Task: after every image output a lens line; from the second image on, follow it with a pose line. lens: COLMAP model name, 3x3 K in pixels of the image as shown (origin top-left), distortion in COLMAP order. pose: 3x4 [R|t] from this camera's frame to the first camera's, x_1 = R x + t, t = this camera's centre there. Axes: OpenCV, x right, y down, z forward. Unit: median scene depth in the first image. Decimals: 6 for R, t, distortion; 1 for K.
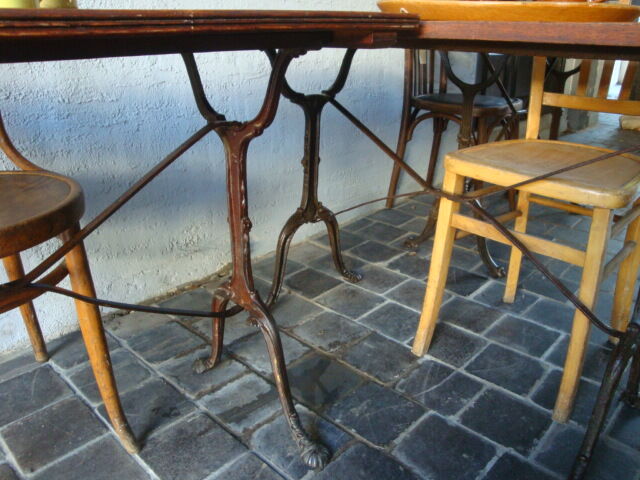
lens RADIAL K [[529.7, 0, 323.2], [0, 529.7, 237.7], [0, 0, 1]] dist [-0.162544, 0.137474]
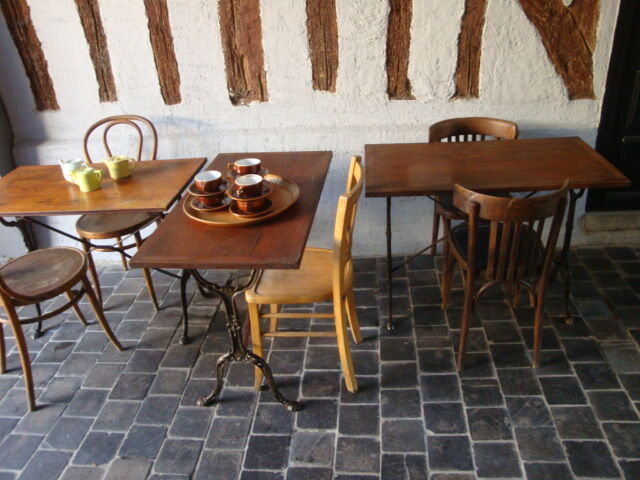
lens RADIAL K [[529.7, 0, 326.2], [0, 529.7, 232.3], [0, 0, 1]] dist [-0.162544, 0.137474]
pose [[0.624746, 0.318720, -0.712819, 1.805277], [-0.220431, 0.947759, 0.230573, -0.729650], [0.749068, 0.013078, 0.662364, -0.179153]]
